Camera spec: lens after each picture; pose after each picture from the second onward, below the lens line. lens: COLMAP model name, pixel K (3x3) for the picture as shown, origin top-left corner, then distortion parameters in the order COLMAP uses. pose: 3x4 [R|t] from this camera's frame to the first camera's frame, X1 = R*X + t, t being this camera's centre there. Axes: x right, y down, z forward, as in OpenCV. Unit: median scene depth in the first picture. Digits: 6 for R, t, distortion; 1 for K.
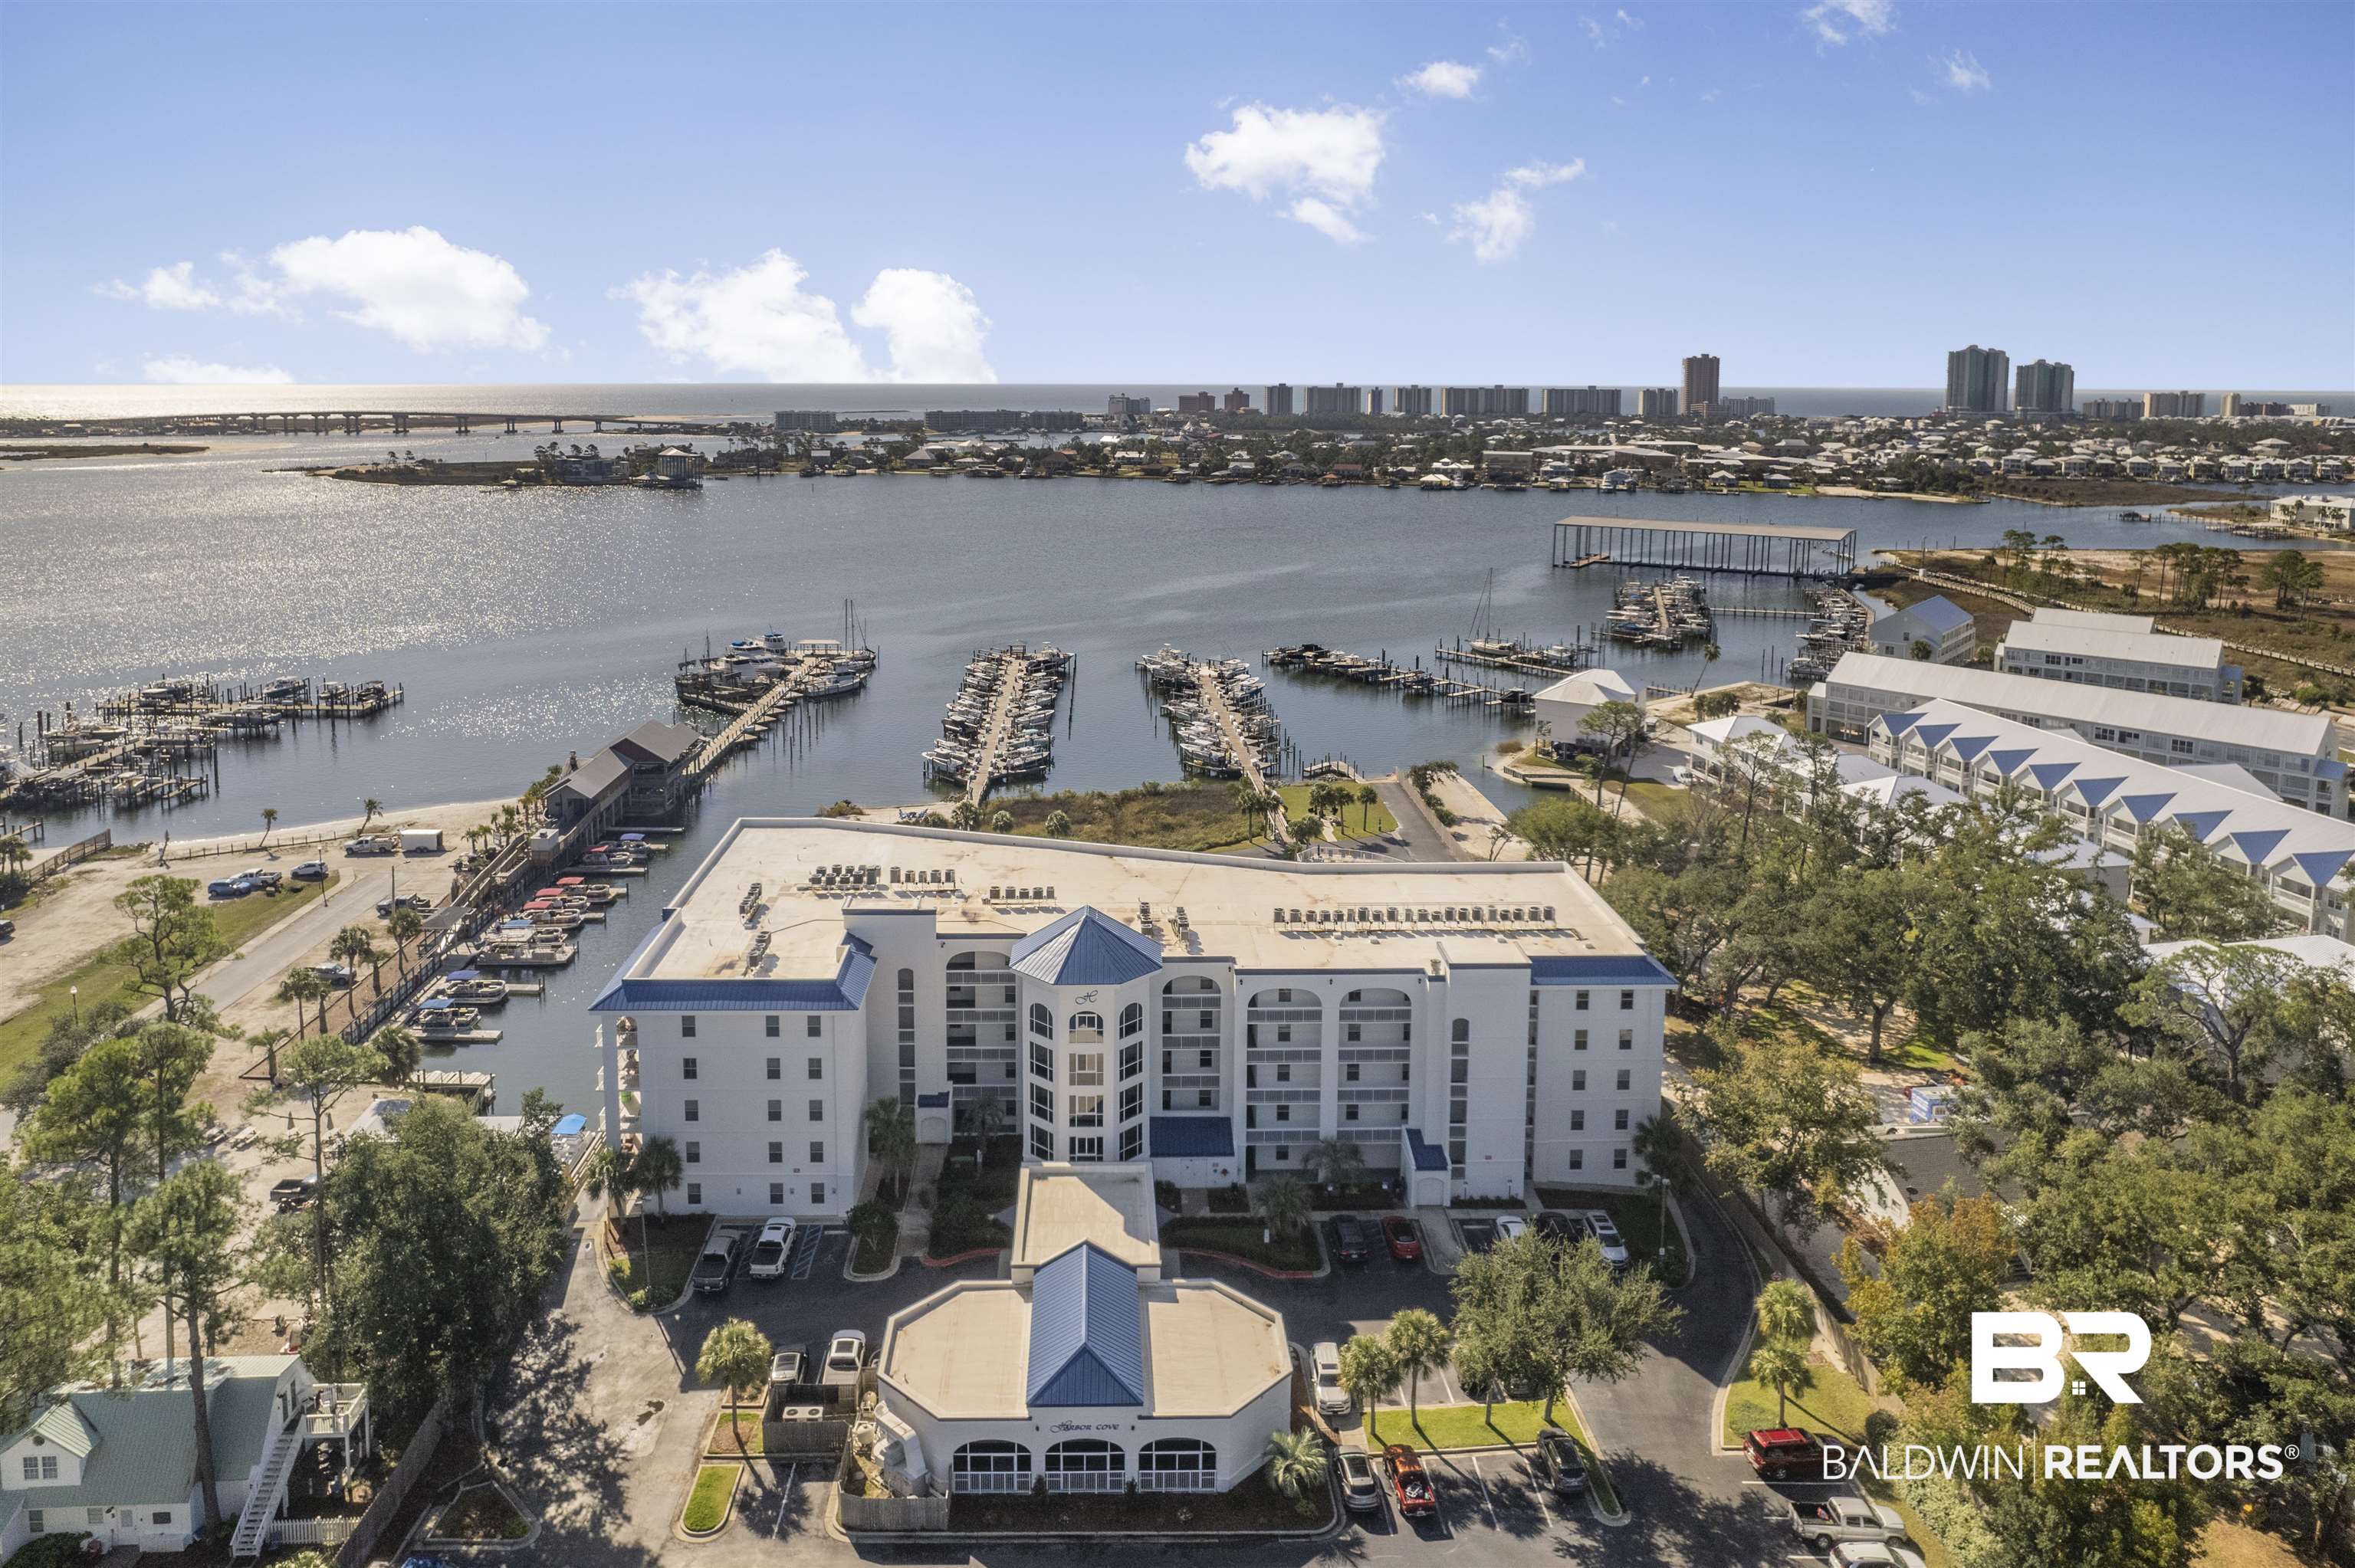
lens RADIAL K [[1550.4, 0, 1135.1], [0, 1550.4, 564.0], [0, 0, 1]] dist [-0.063802, 0.057329]
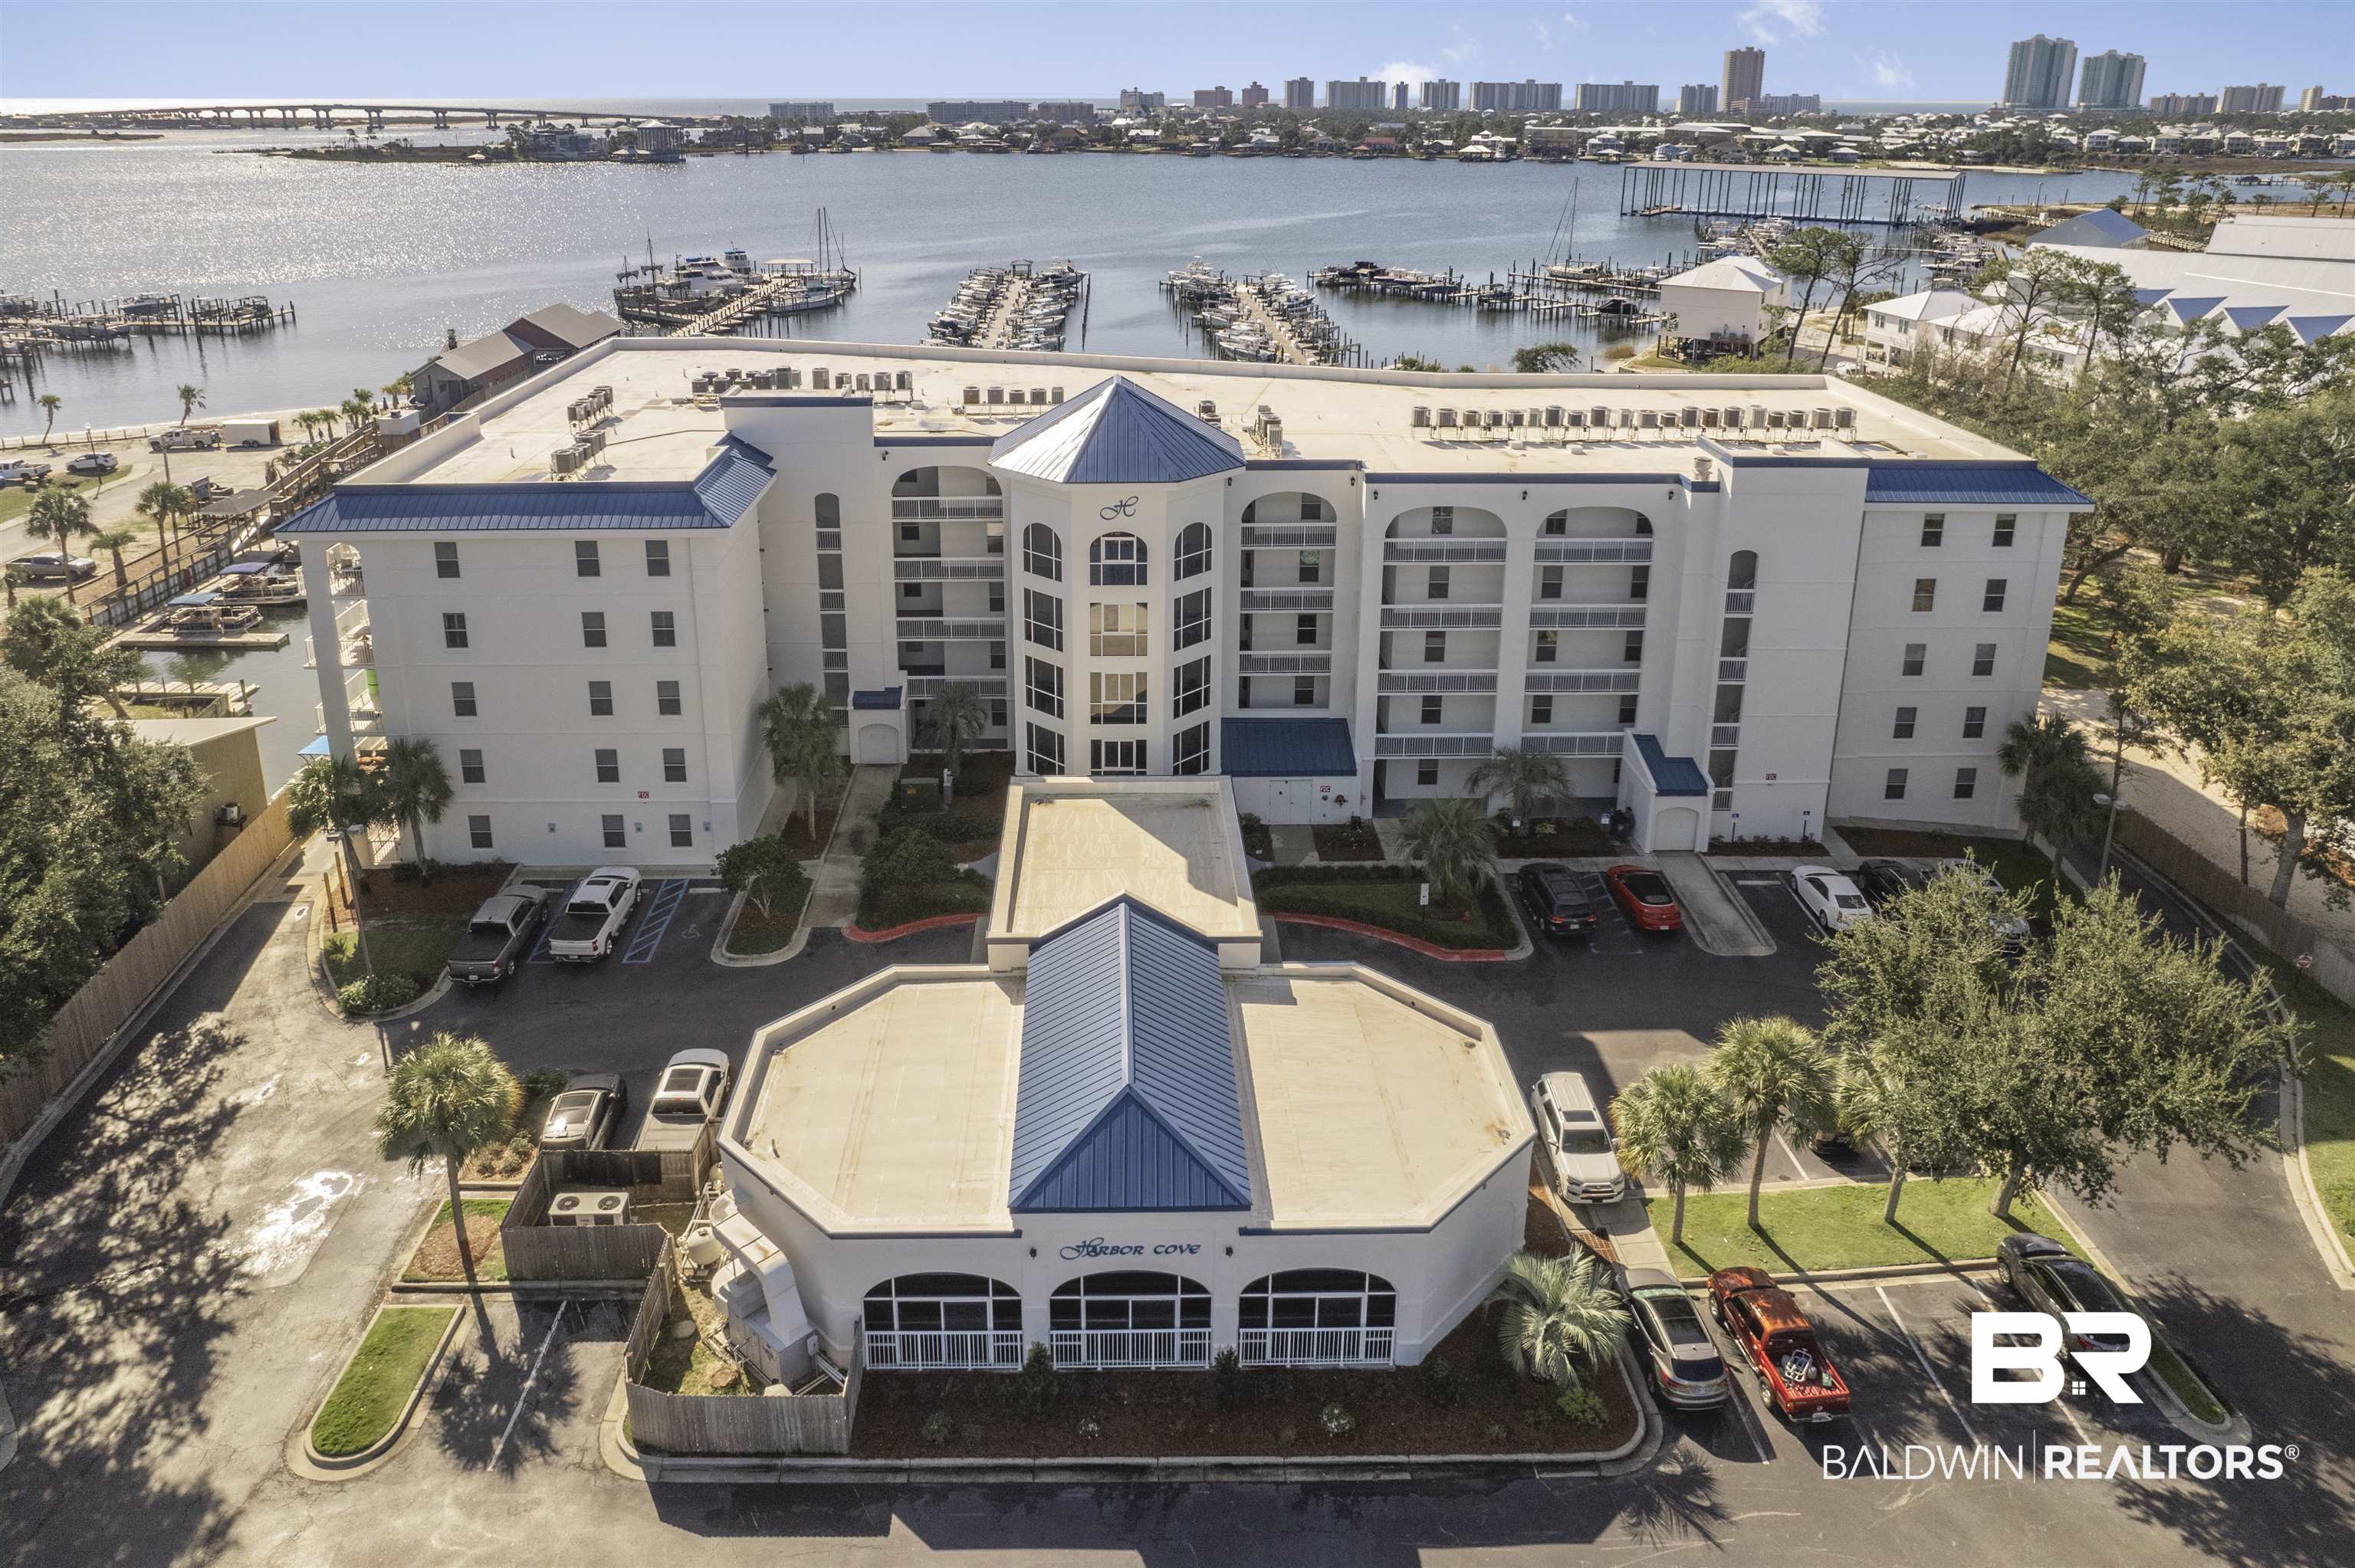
lens RADIAL K [[1548.9, 0, 1131.4], [0, 1548.9, 563.0], [0, 0, 1]] dist [-0.056242, 0.067342]
pose [[0.999939, -0.001922, -0.010891, -0.019054], [0.003855, 0.983591, 0.180371, 0.185923], [0.010366, -0.180402, 0.983538, 0.396853]]
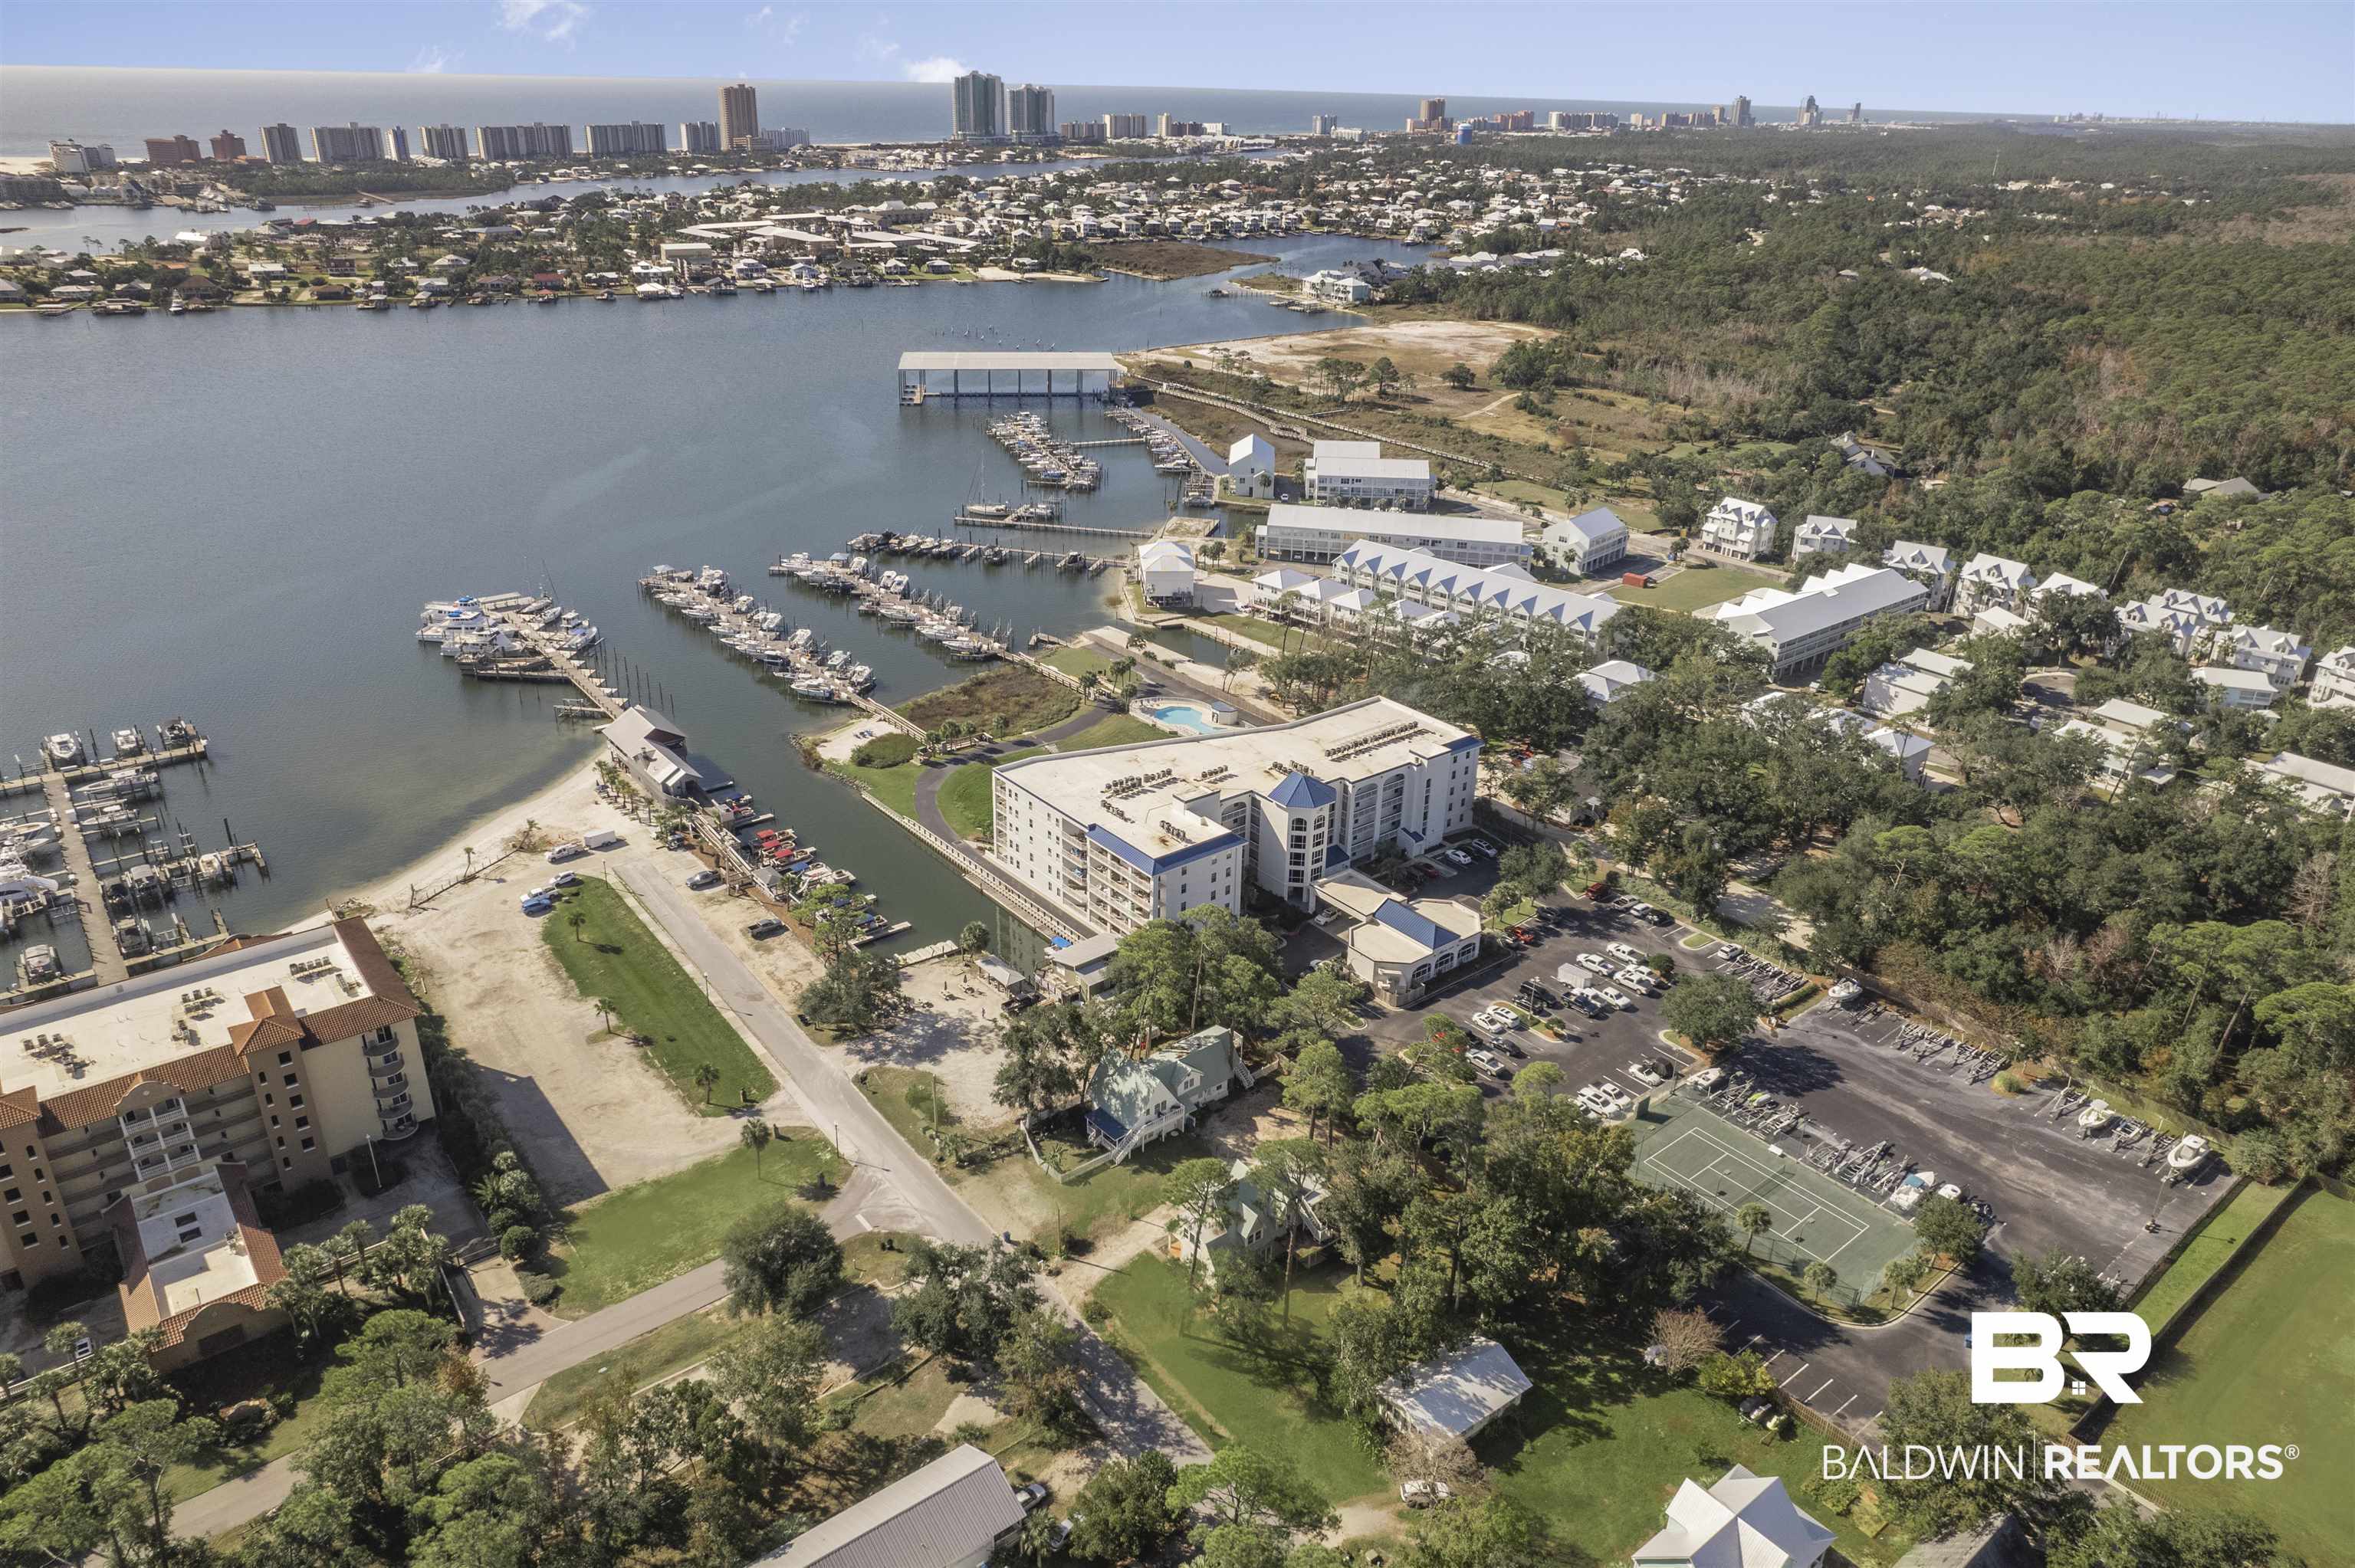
lens RADIAL K [[1509.6, 0, 1177.5], [0, 1509.6, 784.0], [0, 0, 1]] dist [-0.060268, 0.063725]
pose [[0.802975, -0.242702, 0.544360, -1.322404], [0.059442, 0.941392, 0.332036, -0.475328], [-0.593042, -0.234259, 0.770341, -0.543810]]
